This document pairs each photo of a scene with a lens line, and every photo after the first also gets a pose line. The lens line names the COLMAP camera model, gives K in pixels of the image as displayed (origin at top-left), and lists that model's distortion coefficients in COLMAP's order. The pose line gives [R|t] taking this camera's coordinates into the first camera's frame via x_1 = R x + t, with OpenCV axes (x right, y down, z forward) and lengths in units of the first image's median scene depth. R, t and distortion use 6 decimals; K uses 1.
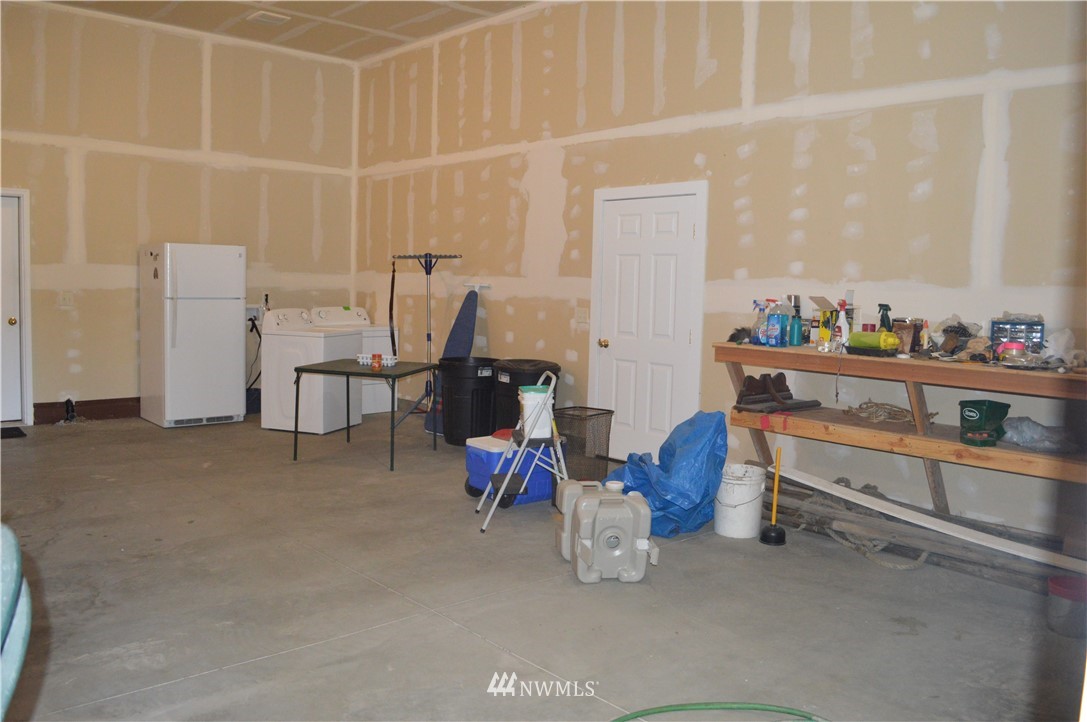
lens RADIAL K [[866.7, 0, 545.3], [0, 866.7, 350.4], [0, 0, 1]] dist [-0.081017, 0.008603]
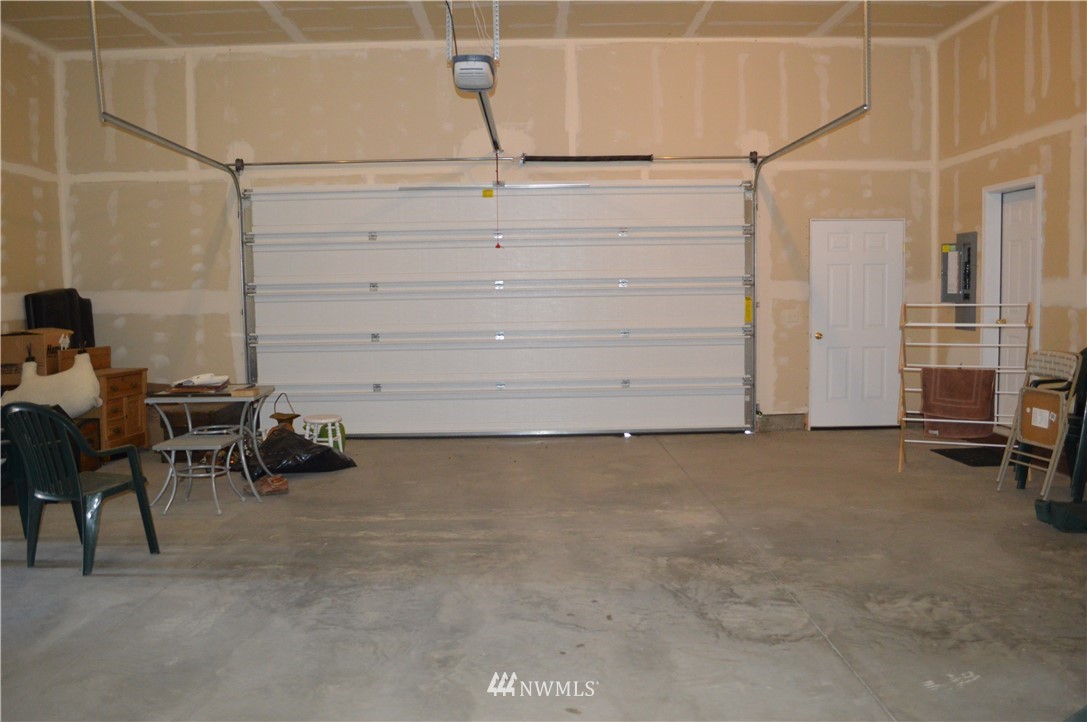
lens RADIAL K [[866.7, 0, 545.3], [0, 866.7, 350.4], [0, 0, 1]] dist [-0.081017, 0.008603]
pose [[-0.663162, 0.036098, -0.747605, 0.018677], [-0.062024, 0.992751, 0.102954, -0.065555], [0.745902, 0.114644, -0.656115, 0.830413]]
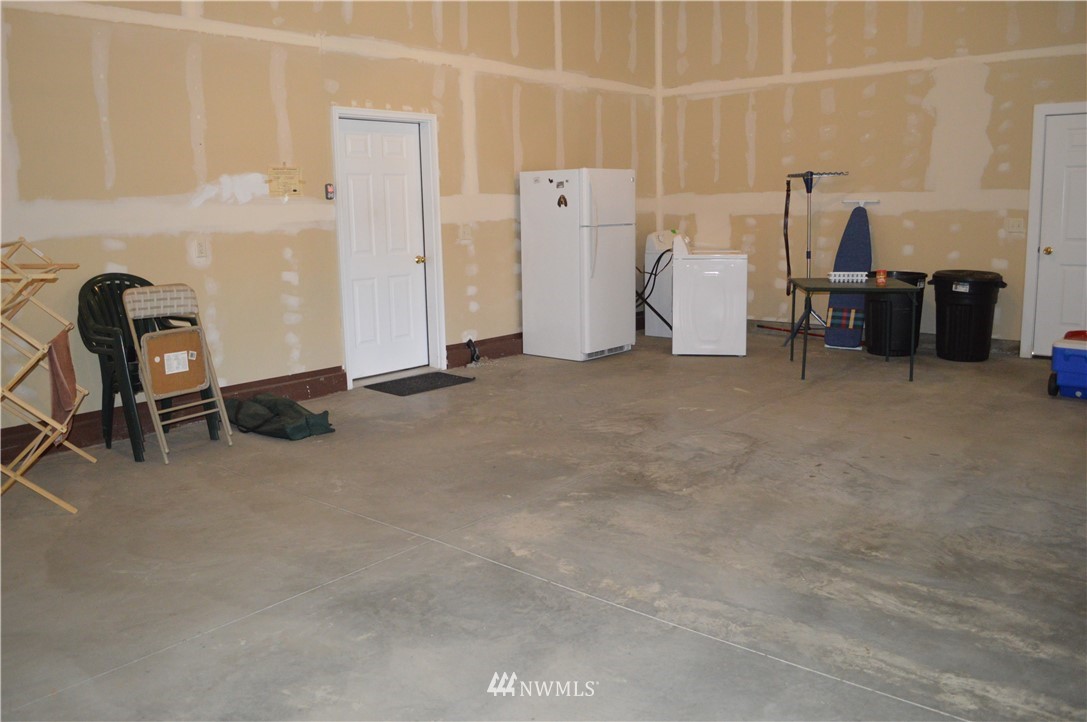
lens RADIAL K [[866.7, 0, 545.3], [0, 866.7, 350.4], [0, 0, 1]] dist [-0.081017, 0.008603]
pose [[0.991214, -0.066649, 0.114247, -0.589707], [0.056709, 0.994491, 0.088156, -0.010630], [-0.119493, -0.080903, 0.989533, 0.030301]]
